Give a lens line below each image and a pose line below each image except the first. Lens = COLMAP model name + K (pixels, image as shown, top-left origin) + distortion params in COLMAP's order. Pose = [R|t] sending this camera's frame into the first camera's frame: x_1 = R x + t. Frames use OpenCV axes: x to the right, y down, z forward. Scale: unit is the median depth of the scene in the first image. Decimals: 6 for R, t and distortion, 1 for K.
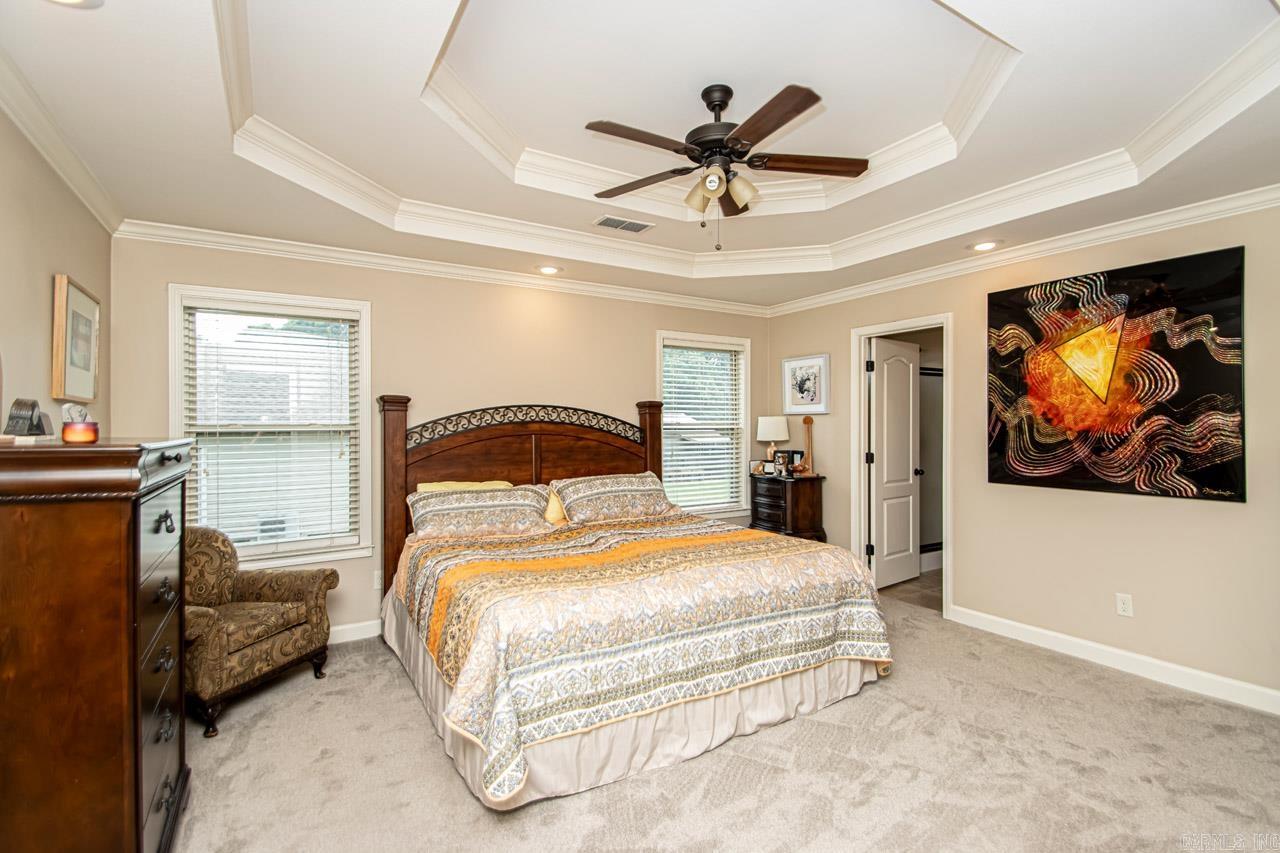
lens RADIAL K [[596.1, 0, 618.1], [0, 596.1, 424.7], [0, 0, 1]] dist [0.011621, -0.008804]
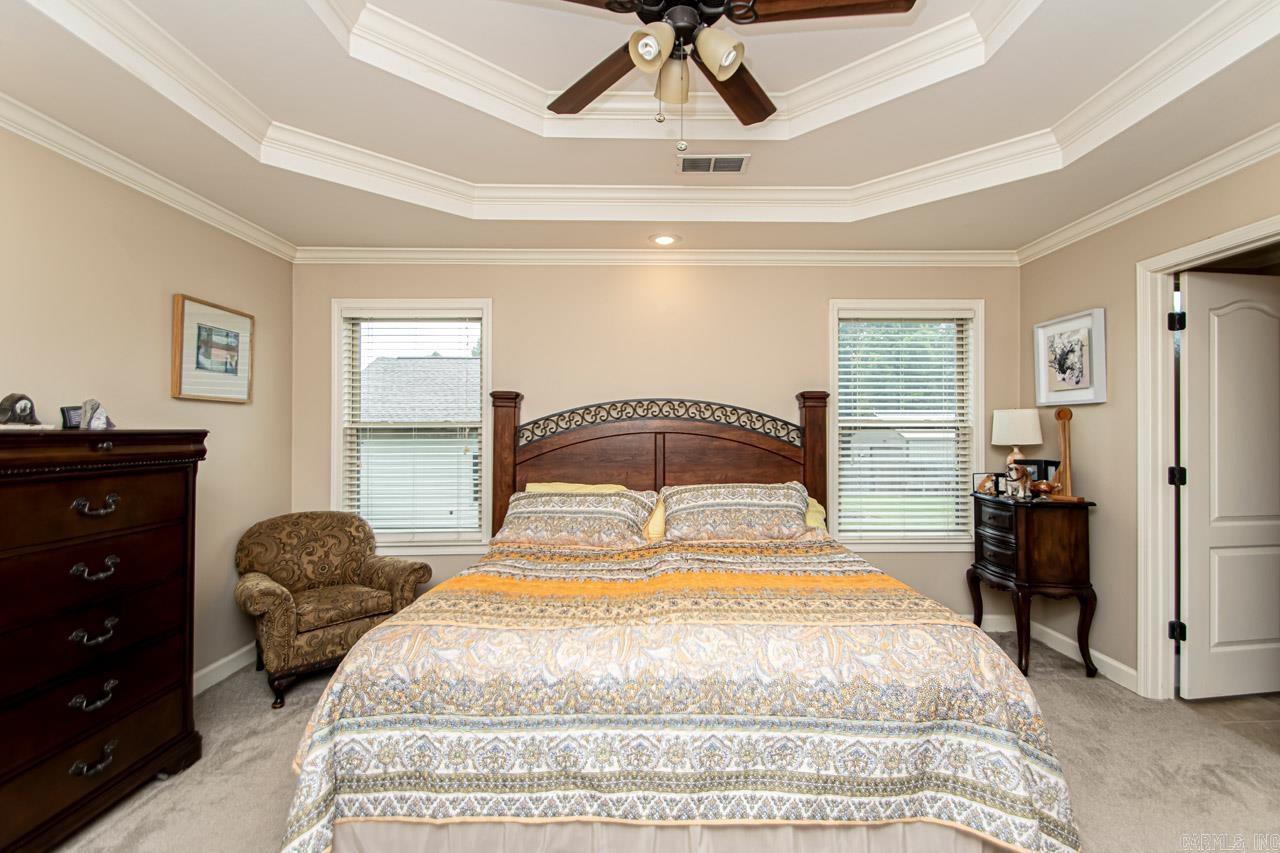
lens RADIAL K [[596.1, 0, 642.7], [0, 596.1, 423.8], [0, 0, 1]] dist [0.011621, -0.008804]
pose [[0.871013, -0.002888, -0.491252, 0.298717], [-0.001539, 0.999962, -0.008608, 0.012146], [0.491258, 0.008254, 0.870975, 0.263901]]
